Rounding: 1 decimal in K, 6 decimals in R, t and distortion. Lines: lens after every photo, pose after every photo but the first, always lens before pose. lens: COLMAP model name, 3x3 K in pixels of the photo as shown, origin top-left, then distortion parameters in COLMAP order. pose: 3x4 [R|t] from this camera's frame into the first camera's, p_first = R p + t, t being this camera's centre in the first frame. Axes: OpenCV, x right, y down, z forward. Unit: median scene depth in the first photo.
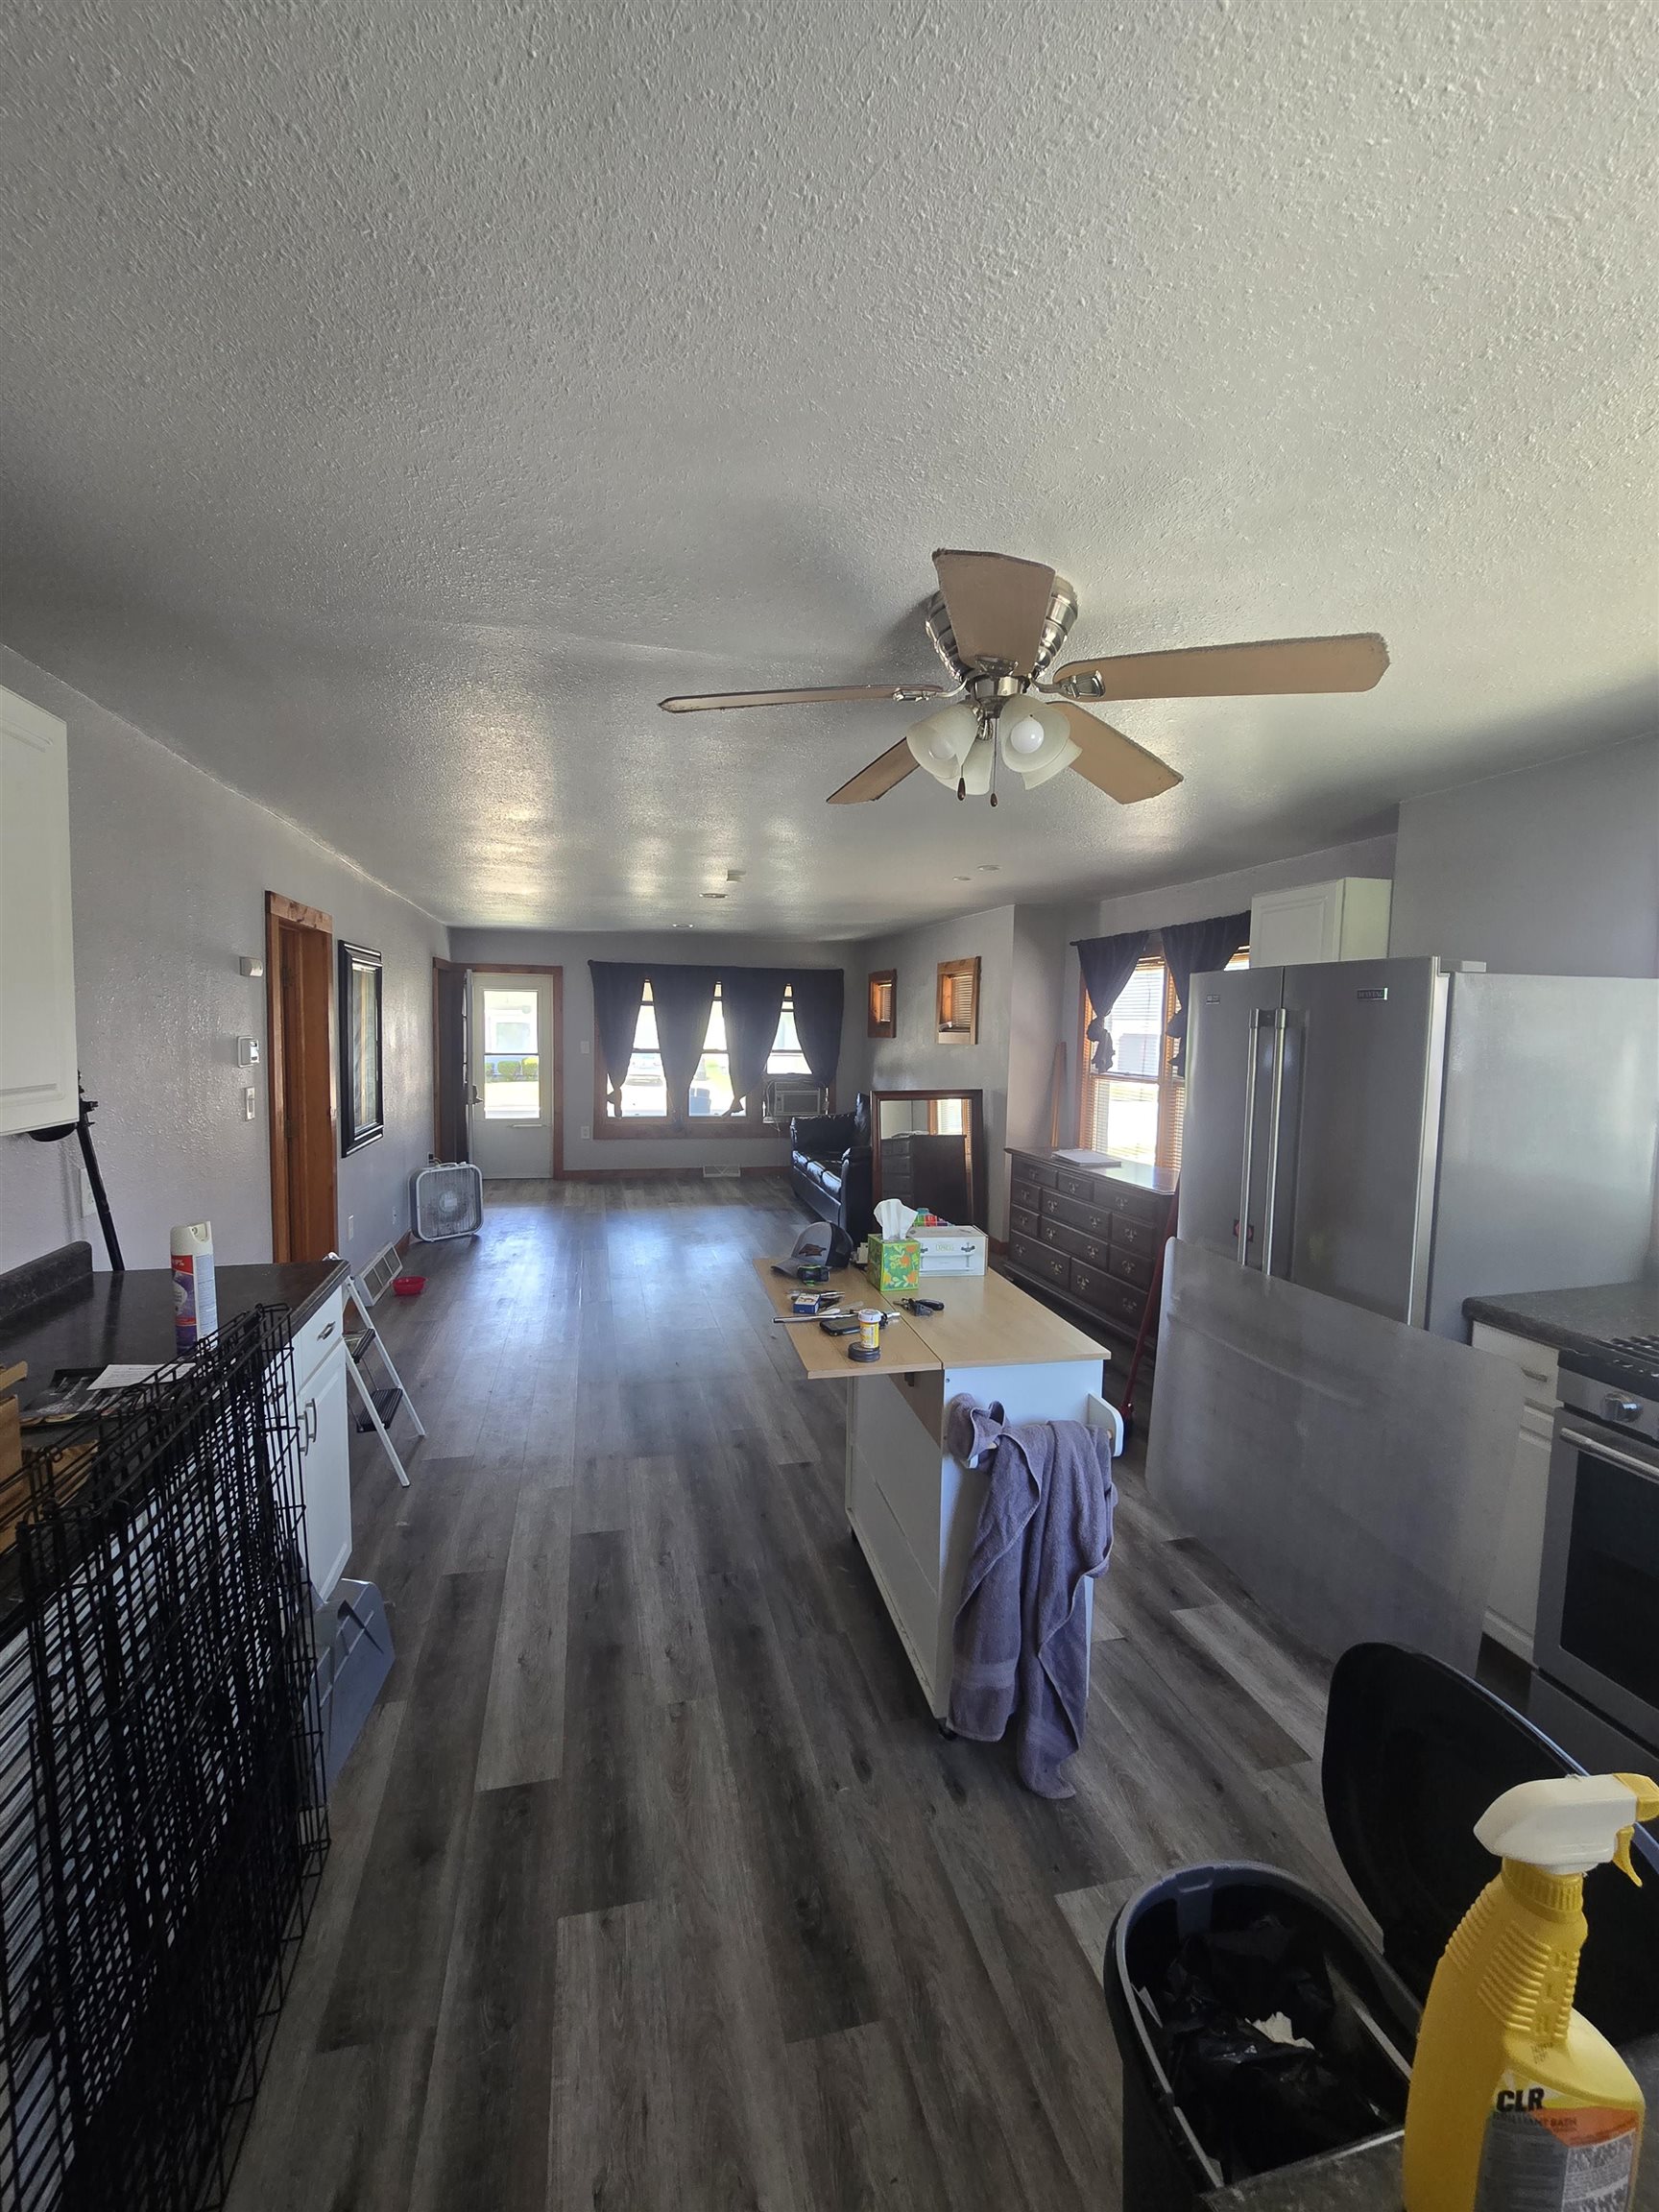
lens RADIAL K [[906.9, 0, 818.9], [0, 906.9, 1106.8], [0, 0, 1]] dist [-0.003545, 0.000203]
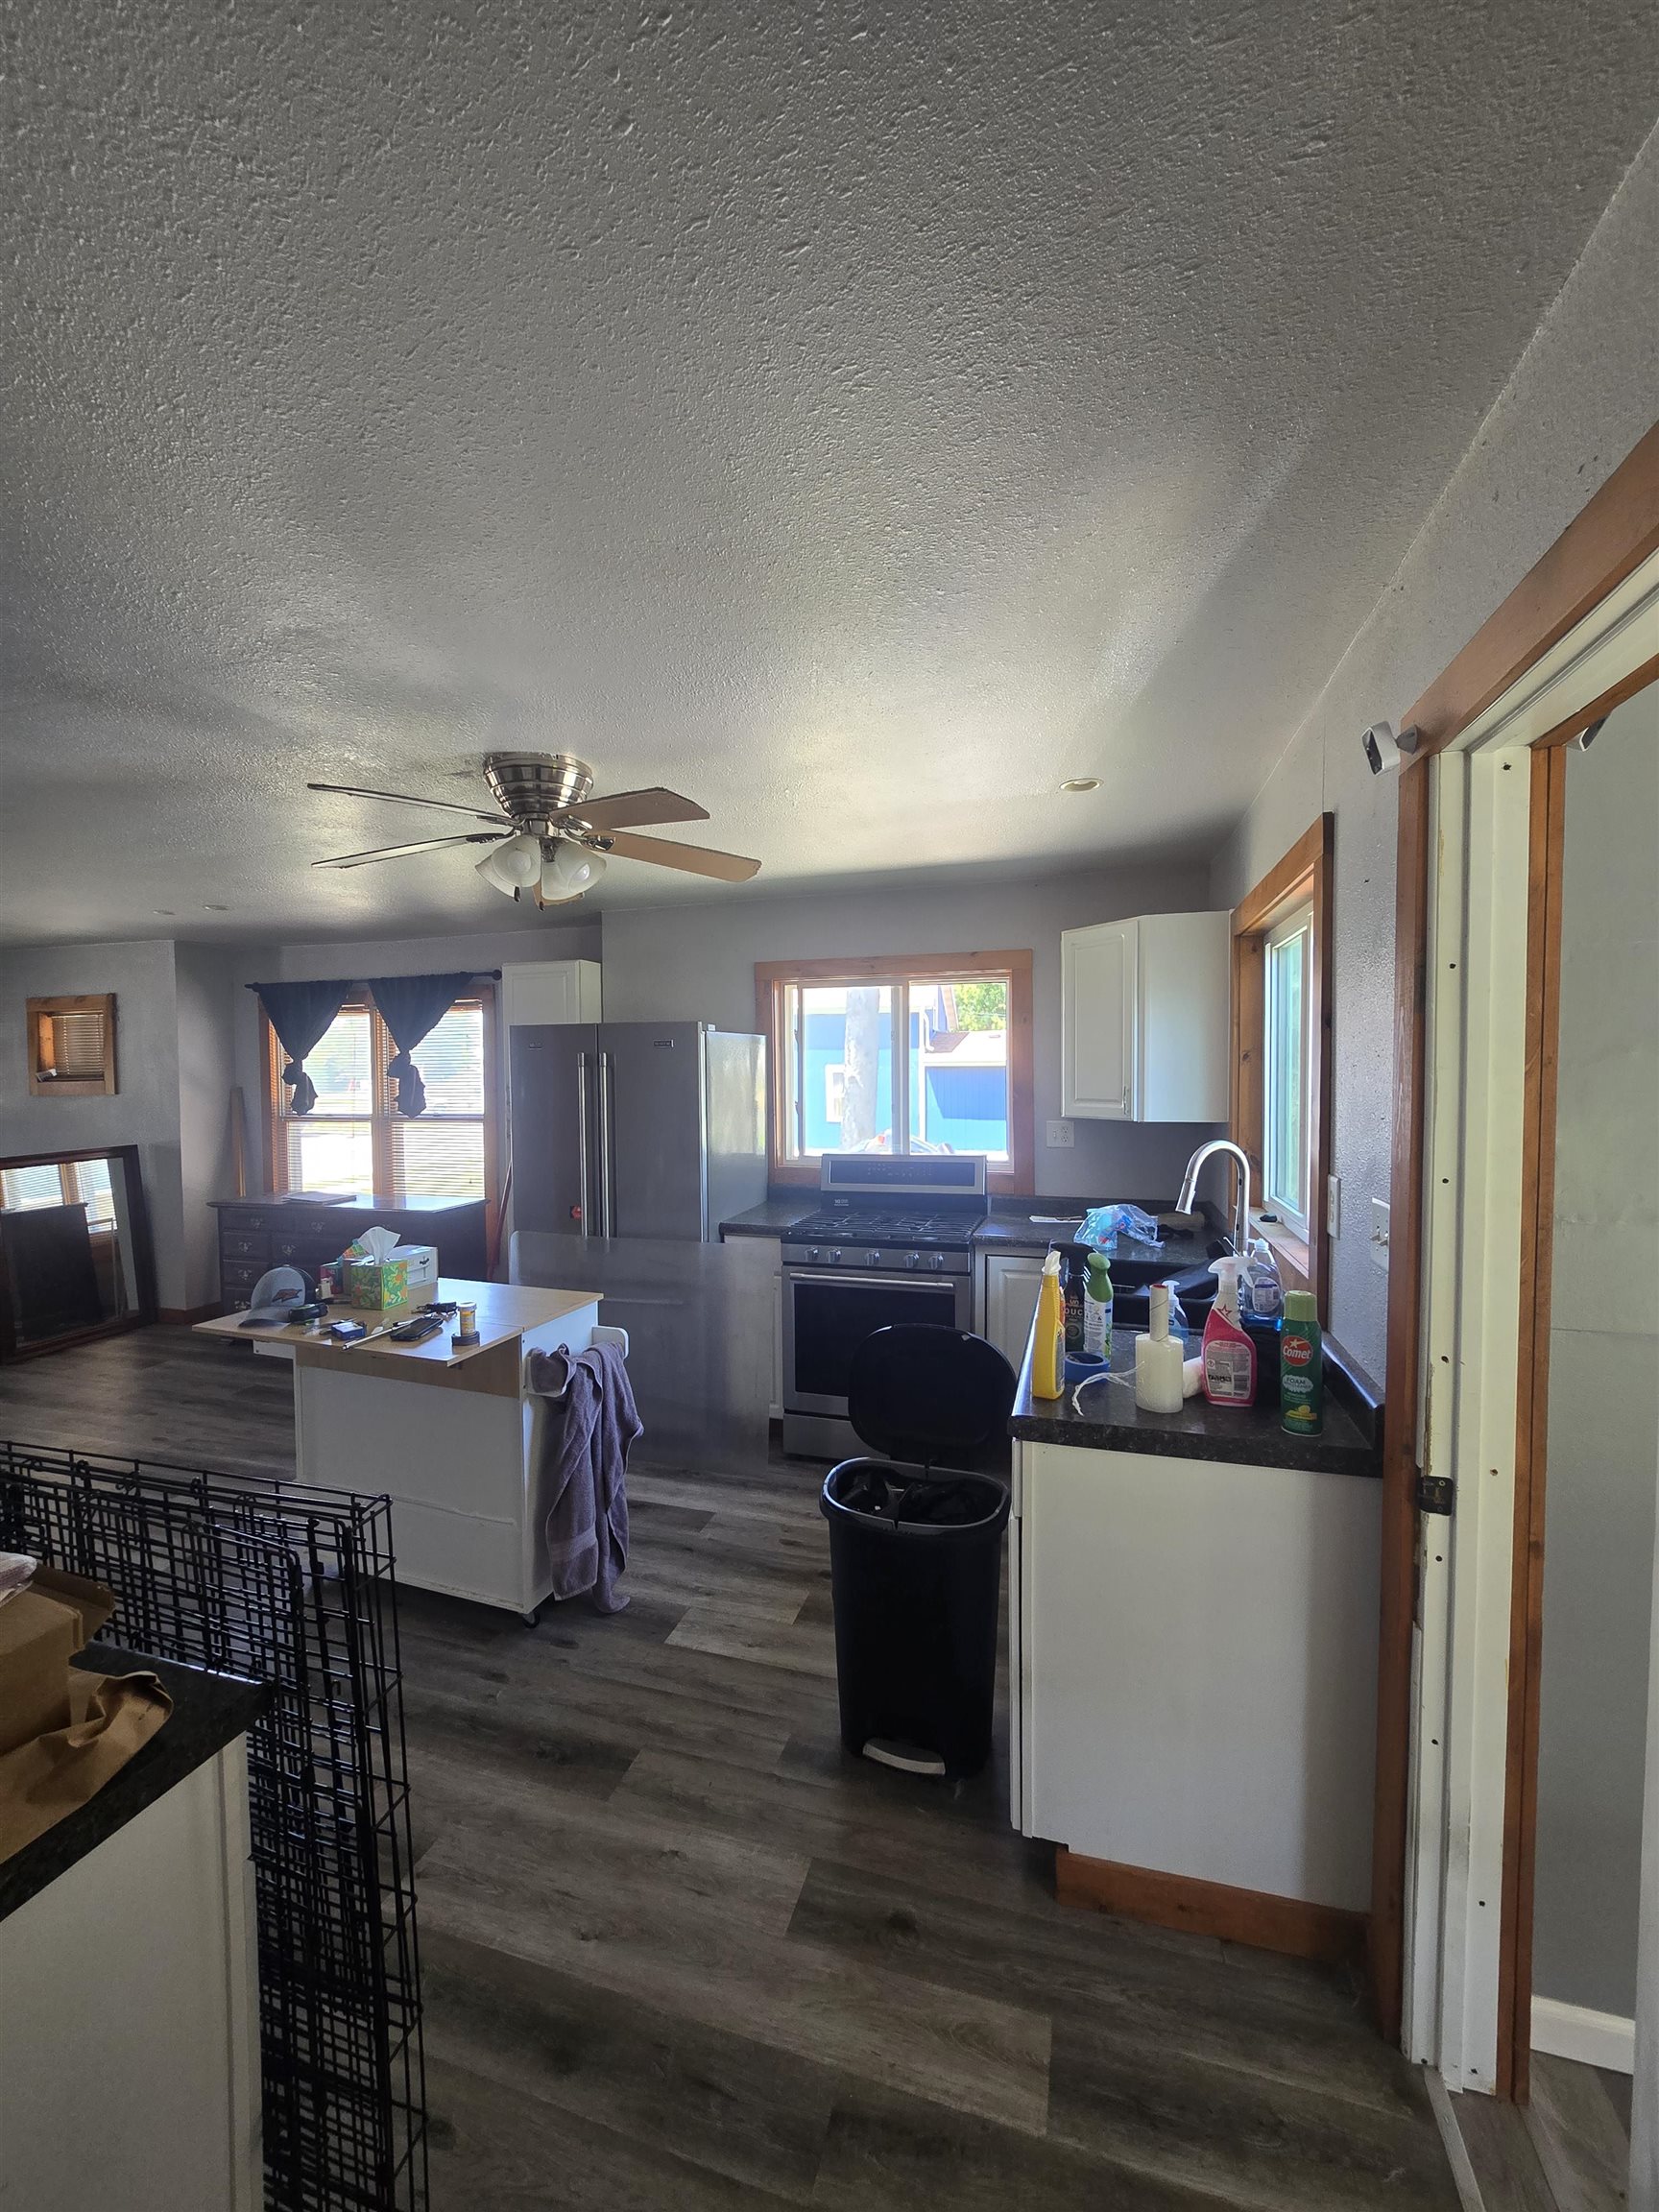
lens RADIAL K [[906.9, 0, 823.9], [0, 906.9, 1109.7], [0, 0, 1]] dist [-0.003545, 0.000203]
pose [[0.507029, -0.060880, 0.859776, -0.647089], [0.096338, 0.995255, 0.013661, -0.003790], [-0.856528, 0.075902, 0.510489, -0.049626]]
